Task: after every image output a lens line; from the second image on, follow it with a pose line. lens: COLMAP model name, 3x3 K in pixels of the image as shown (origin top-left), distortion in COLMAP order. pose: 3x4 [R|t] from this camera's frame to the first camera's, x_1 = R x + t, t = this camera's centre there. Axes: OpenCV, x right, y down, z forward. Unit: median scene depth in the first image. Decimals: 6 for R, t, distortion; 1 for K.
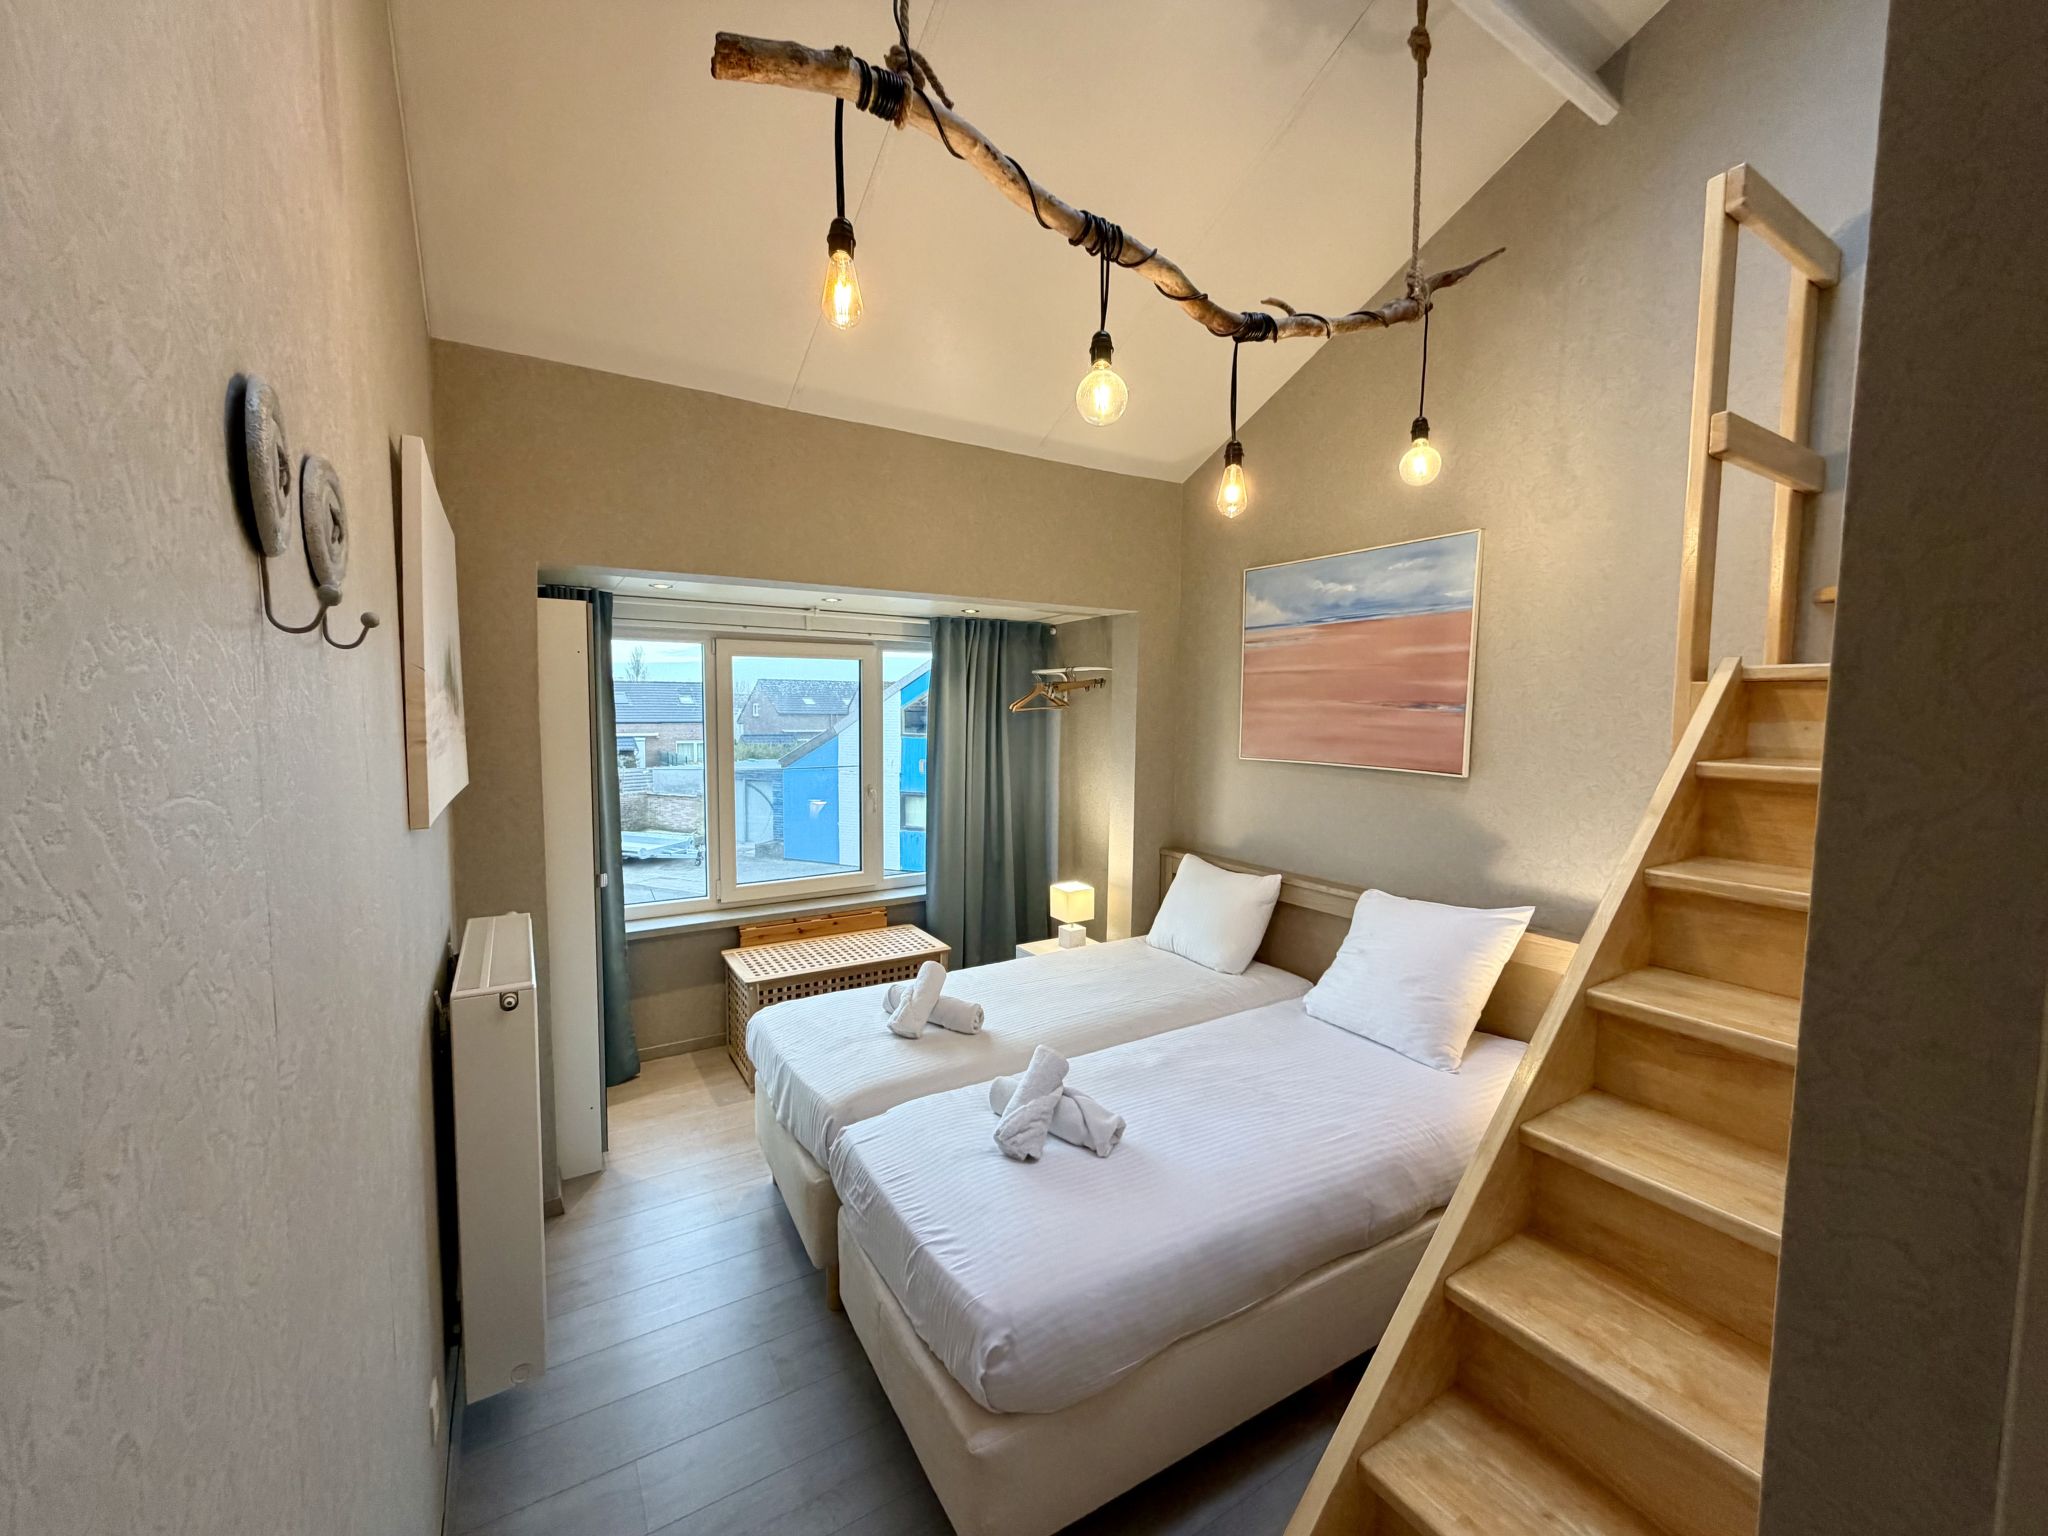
lens RADIAL K [[825.1, 0, 1024.0], [0, 825.1, 768.0], [0, 0, 1]] dist [-0.001096, -0.000072]
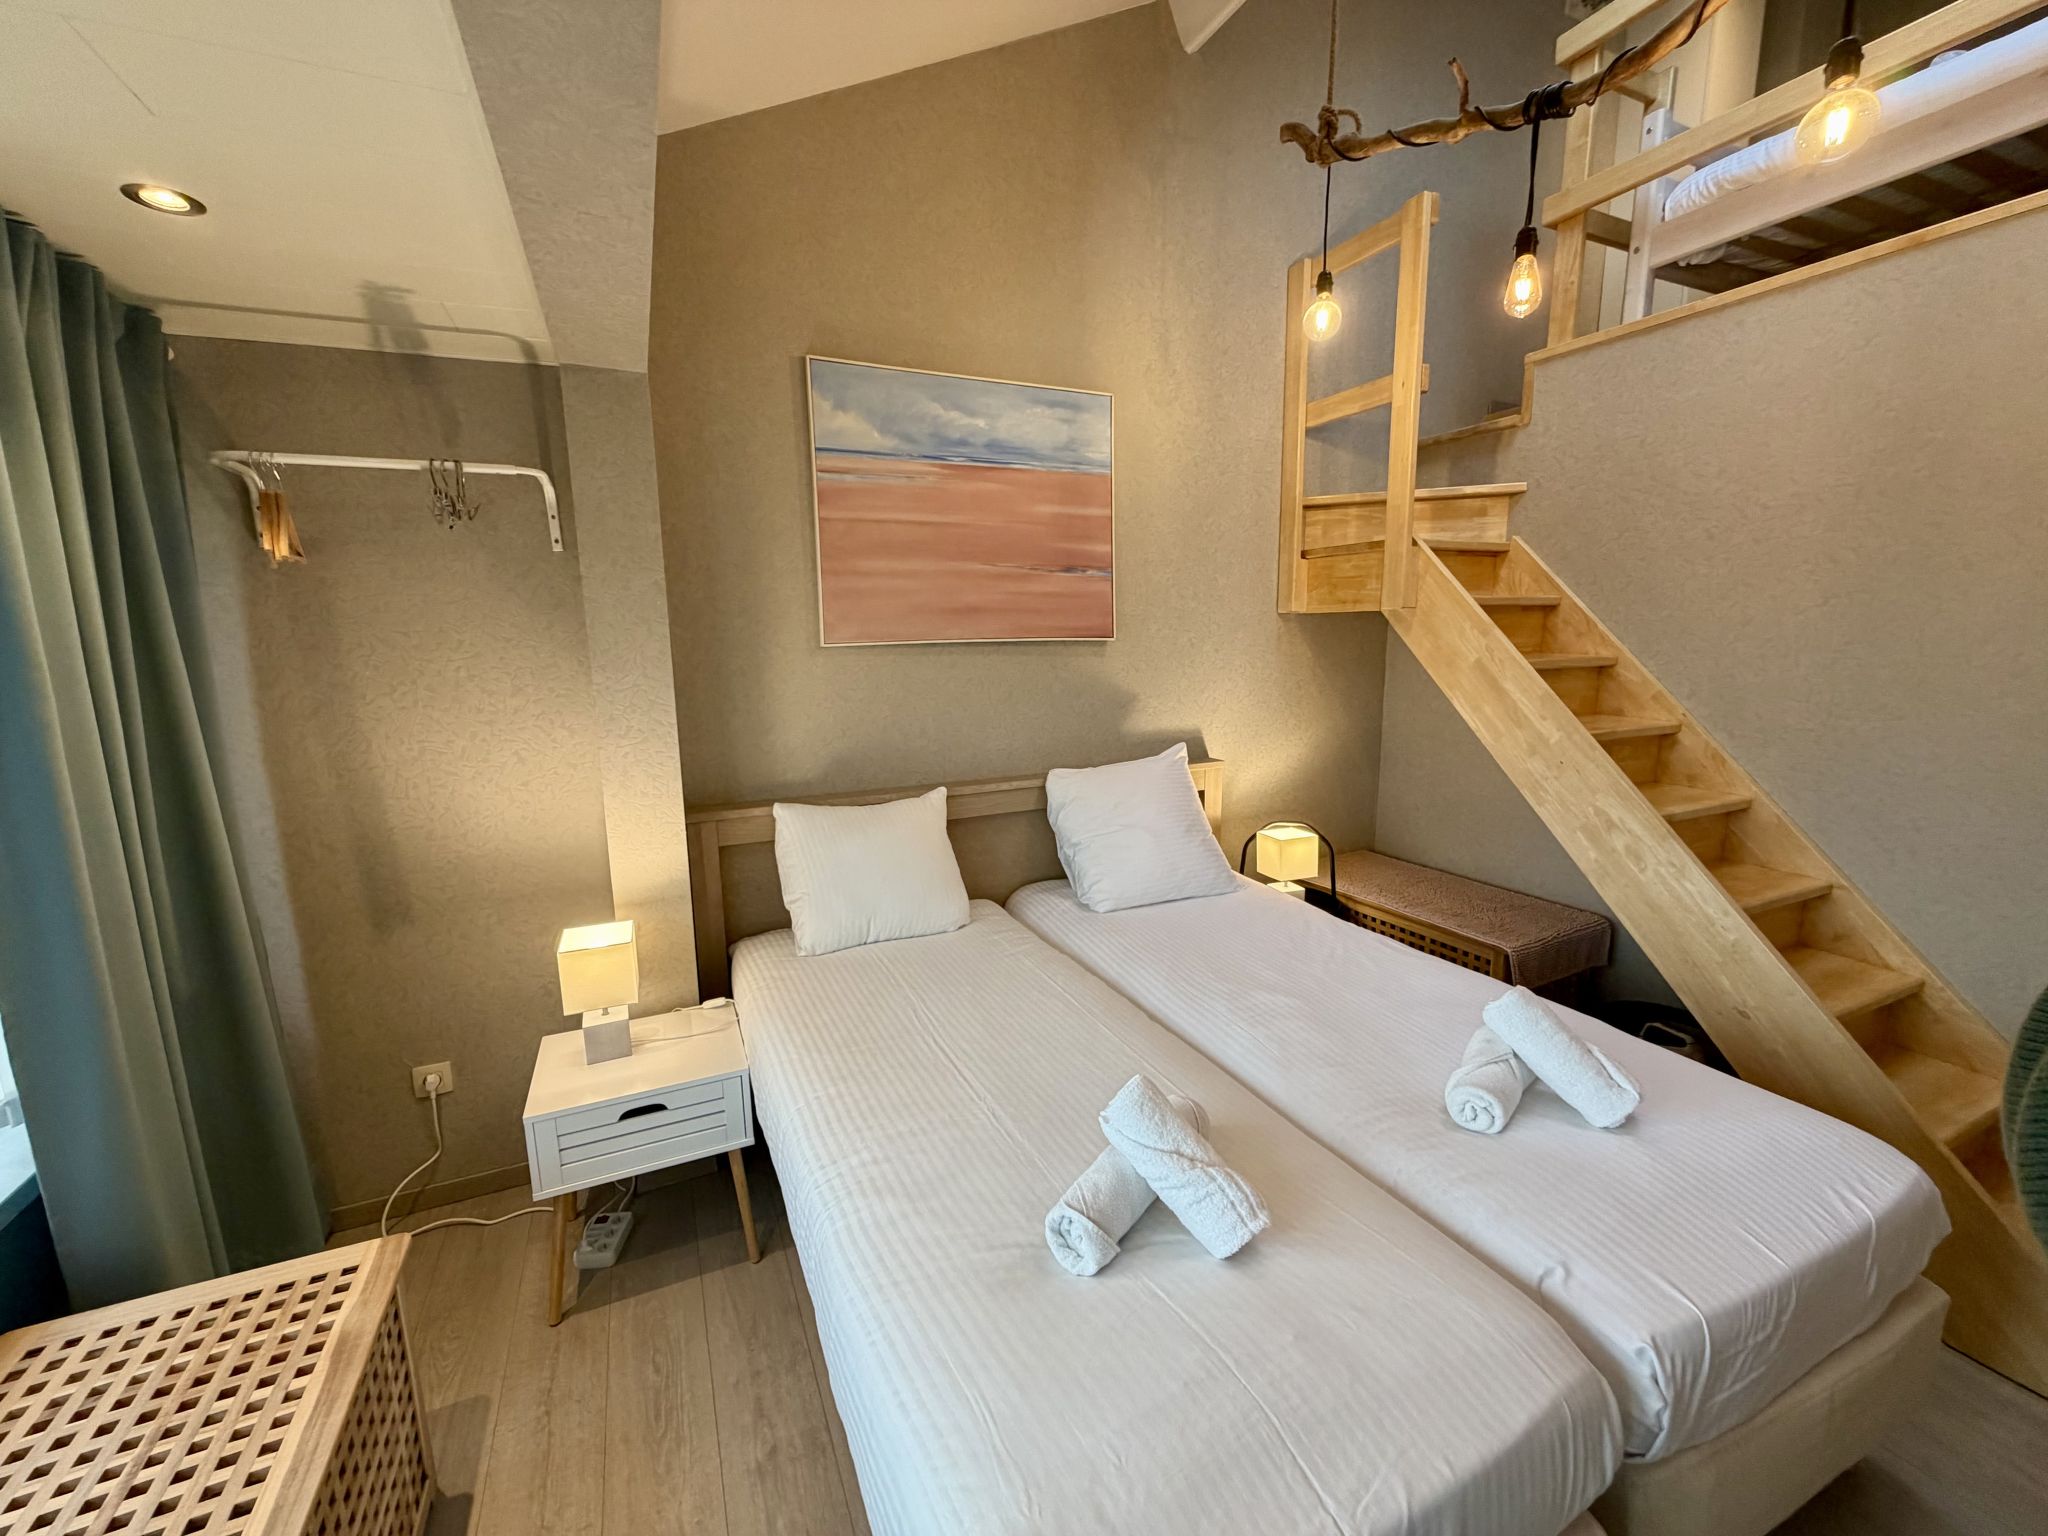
lens RADIAL K [[825.1, 0, 1024.0], [0, 825.1, 768.0], [0, 0, 1]] dist [-0.001096, -0.000072]
pose [[0.114830, -0.173667, 0.978087, -0.484331], [0.091724, 0.982247, 0.163638, -0.010390], [-0.989141, 0.070923, 0.128721, 0.901970]]
